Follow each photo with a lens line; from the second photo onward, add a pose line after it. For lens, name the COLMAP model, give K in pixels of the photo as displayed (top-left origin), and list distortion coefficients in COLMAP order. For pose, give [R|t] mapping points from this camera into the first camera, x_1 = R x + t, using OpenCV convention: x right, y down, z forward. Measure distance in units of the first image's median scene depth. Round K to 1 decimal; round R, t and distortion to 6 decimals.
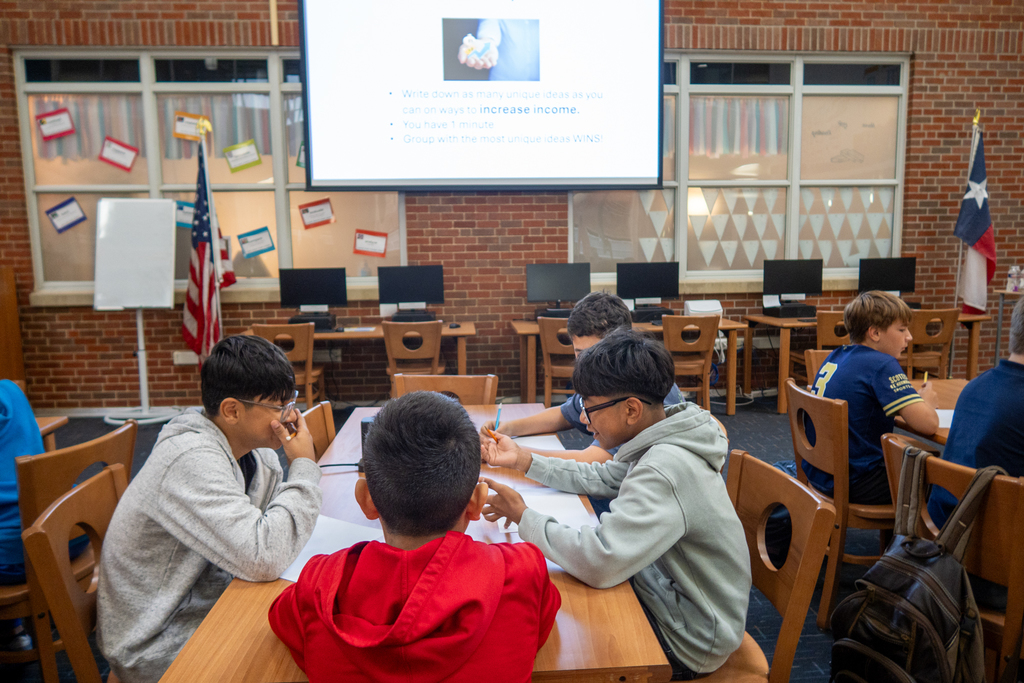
lens RADIAL K [[698.1, 0, 512.0], [0, 698.1, 341.5], [0, 0, 1]] dist [-0.019090, -0.004381]
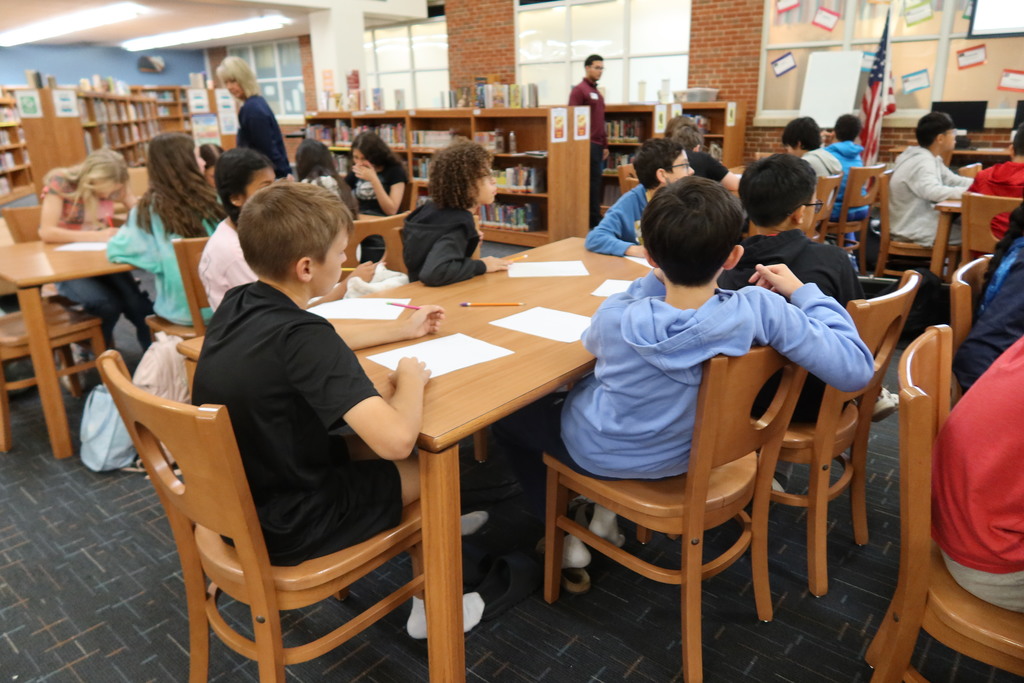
lens RADIAL K [[698.1, 0, 512.0], [0, 698.1, 341.5], [0, 0, 1]] dist [-0.019090, -0.004381]
pose [[0.701549, 0.224427, -0.676359, 0.102805], [-0.070185, 0.966260, 0.247822, 0.068698], [0.709156, -0.126389, 0.693630, -0.551963]]
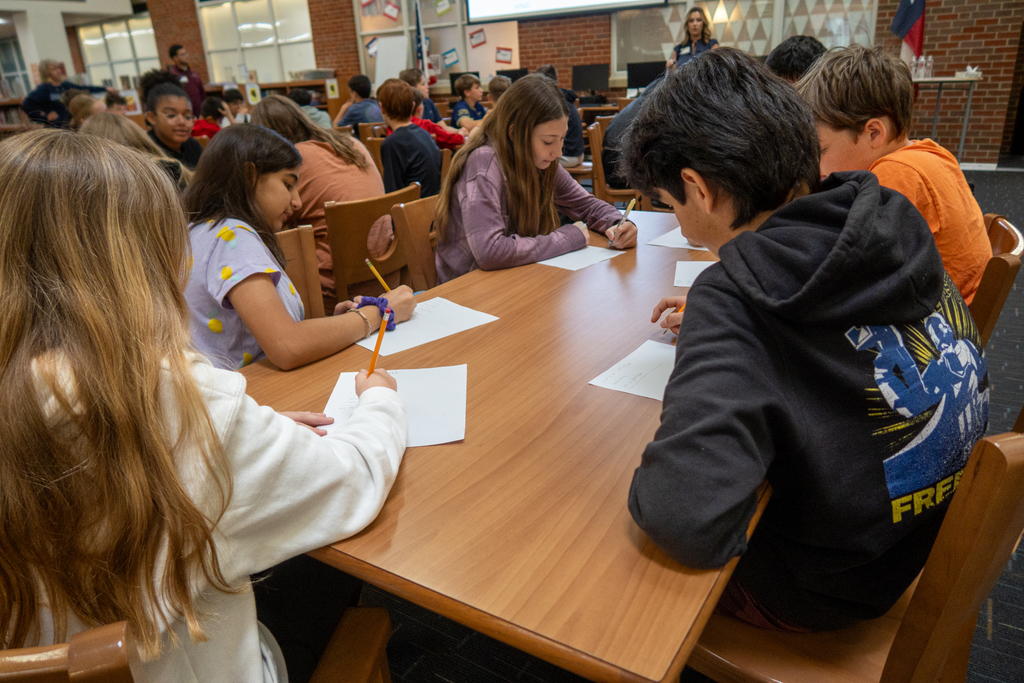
lens RADIAL K [[695.7, 0, 512.0], [0, 695.7, 341.5], [0, 0, 1]] dist [-0.048601, 0.000883]
pose [[0.792057, 0.194253, -0.578715, 0.903774], [-0.040071, 0.962519, 0.268239, 0.072440], [0.609130, -0.189271, 0.770154, -0.377052]]
